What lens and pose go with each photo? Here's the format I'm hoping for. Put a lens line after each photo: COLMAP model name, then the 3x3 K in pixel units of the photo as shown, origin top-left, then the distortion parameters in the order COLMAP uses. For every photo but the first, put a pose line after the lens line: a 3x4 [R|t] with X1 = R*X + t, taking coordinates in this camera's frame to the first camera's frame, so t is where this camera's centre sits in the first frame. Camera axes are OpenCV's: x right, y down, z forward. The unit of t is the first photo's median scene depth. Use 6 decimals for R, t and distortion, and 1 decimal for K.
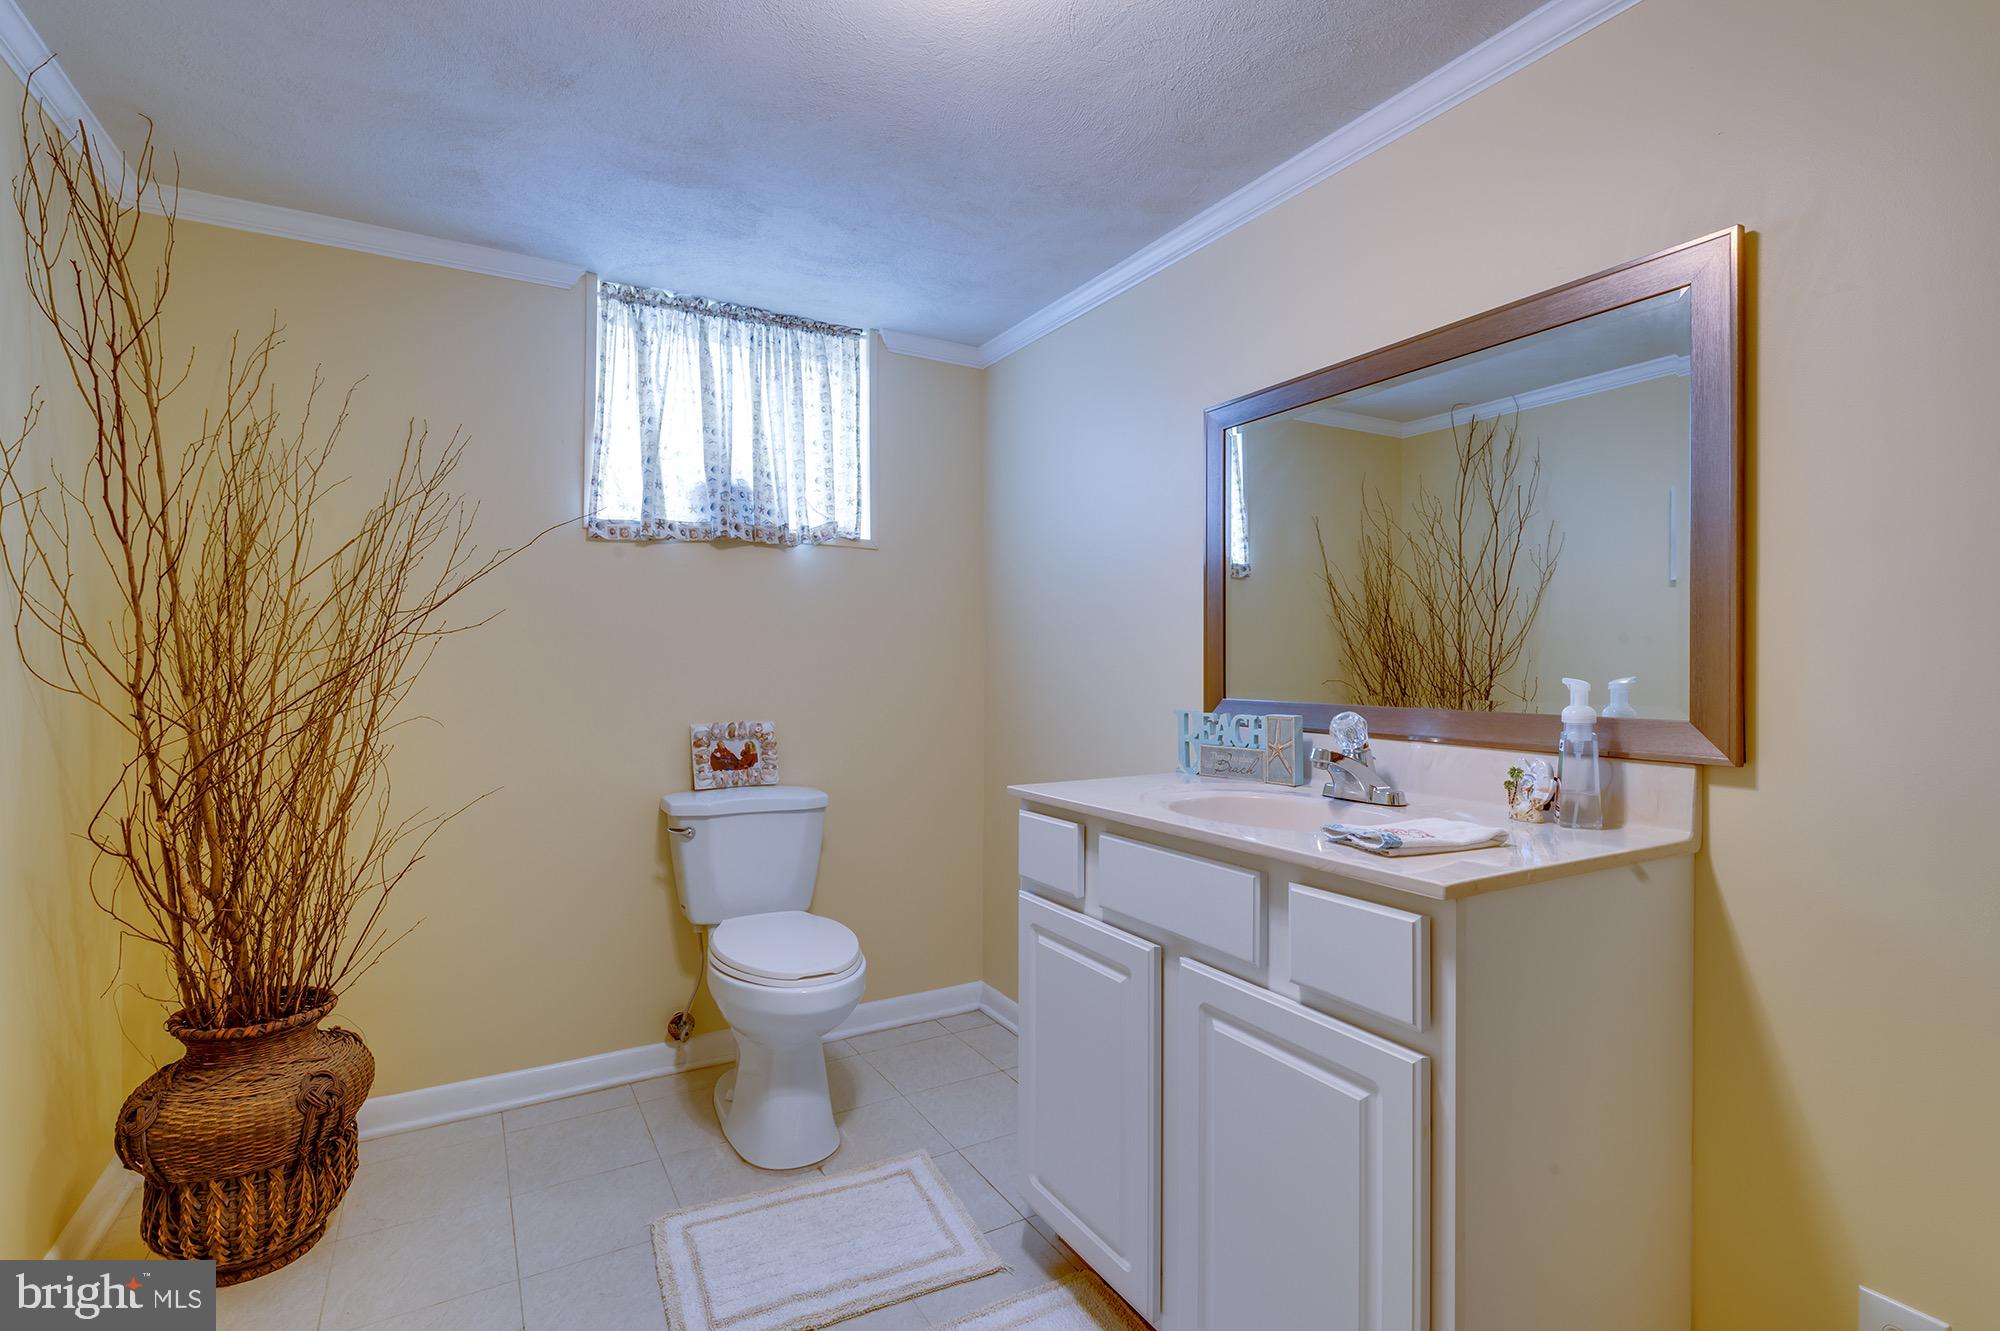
lens RADIAL K [[932.9, 0, 1006.4], [0, 932.9, 669.2], [0, 0, 1]] dist [0.004572, -0.003545]
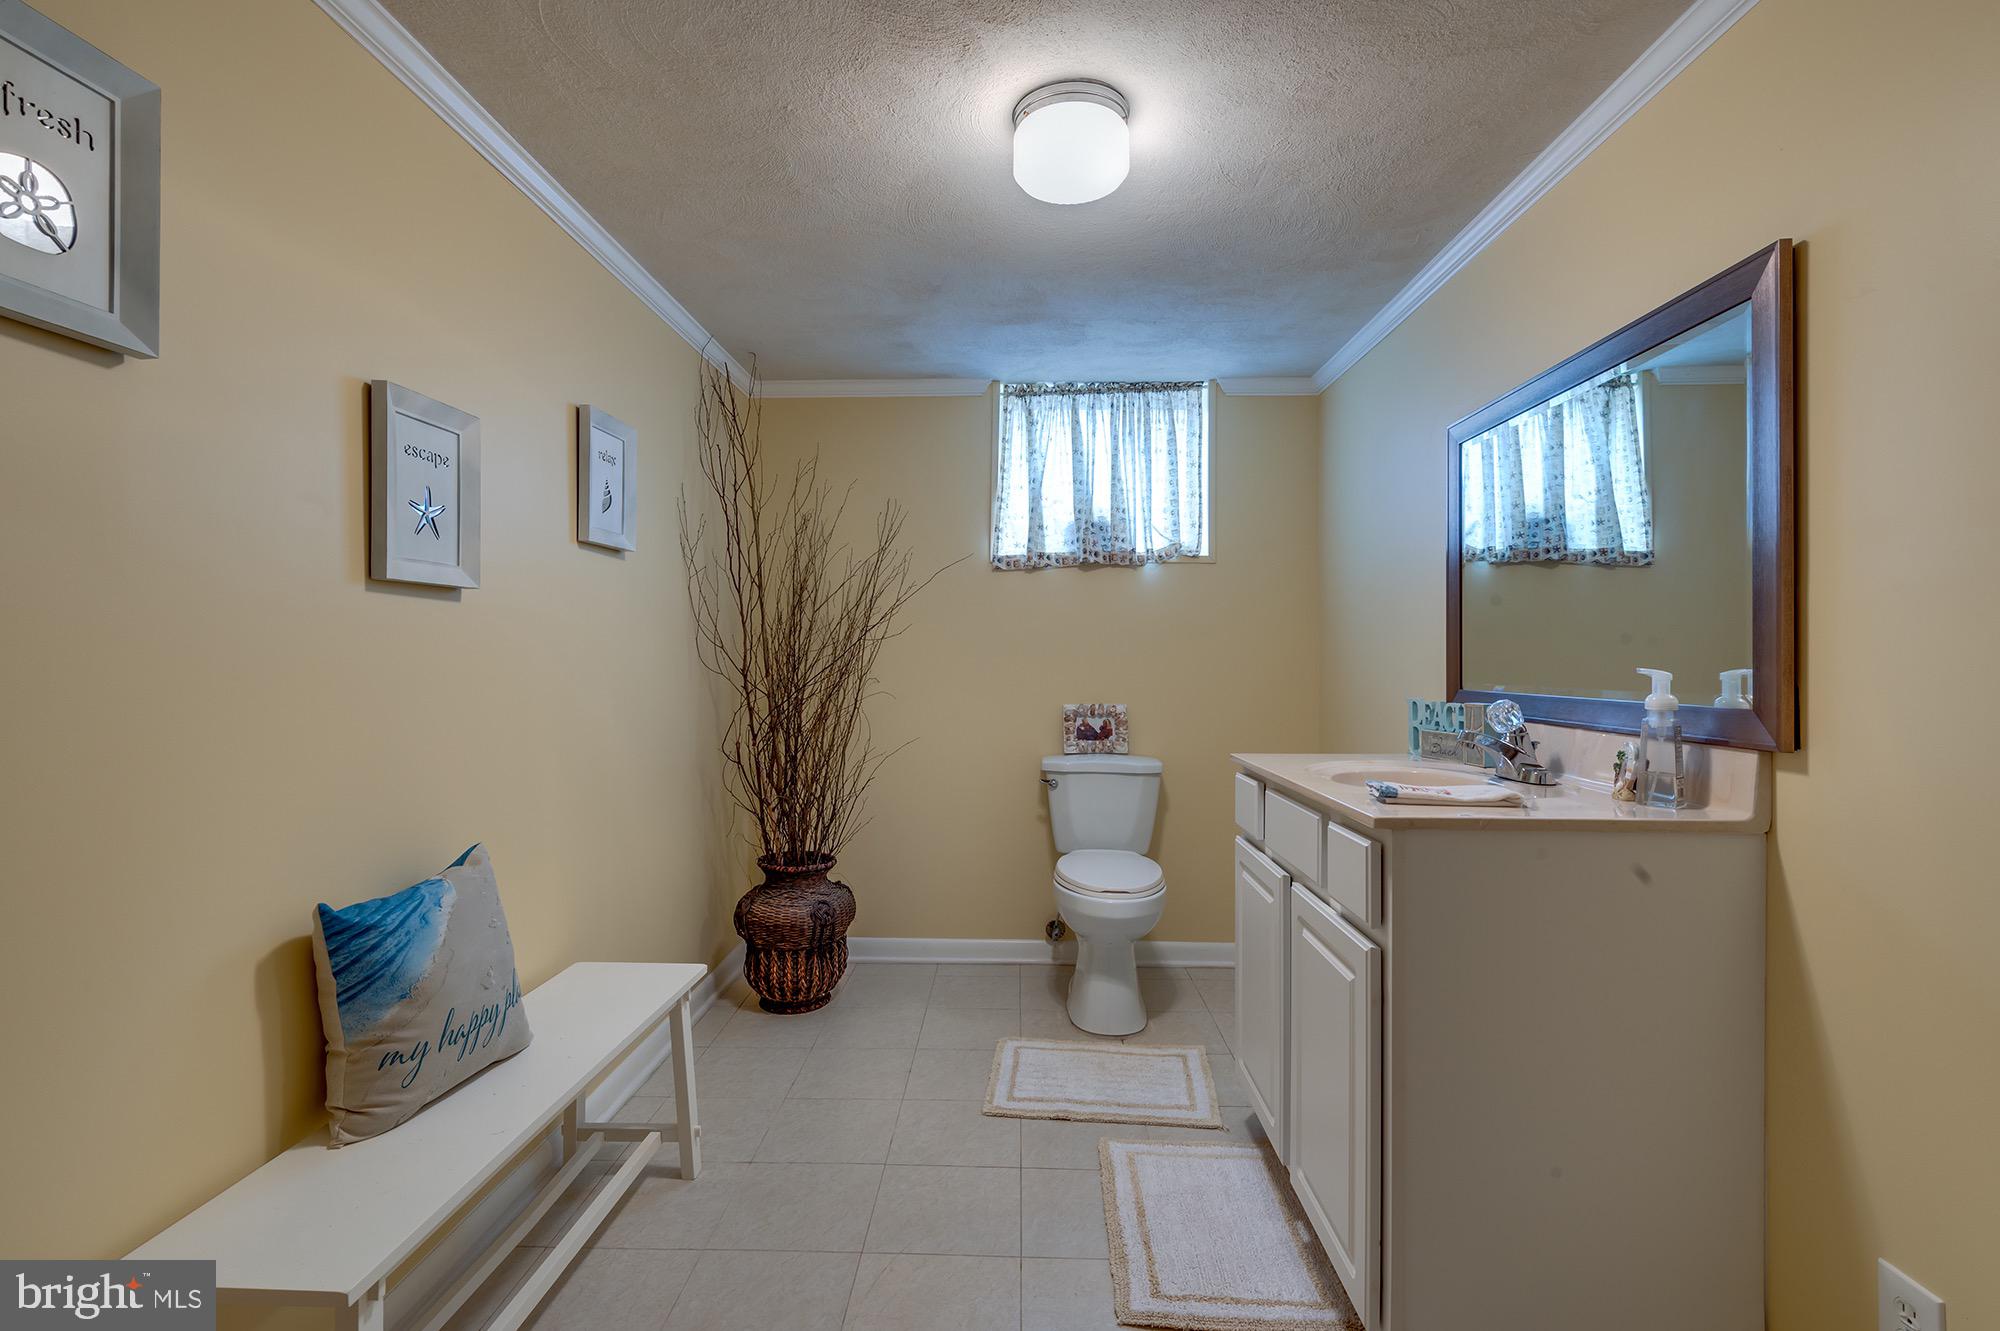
lens RADIAL K [[932.9, 0, 994.7], [0, 932.9, 661.0], [0, 0, 1]] dist [0.004572, -0.003545]
pose [[0.846350, -0.000084, -0.532628, 0.378648], [-0.003587, 0.999976, -0.005859, 0.007289], [0.532615, 0.006869, 0.846329, -0.234589]]
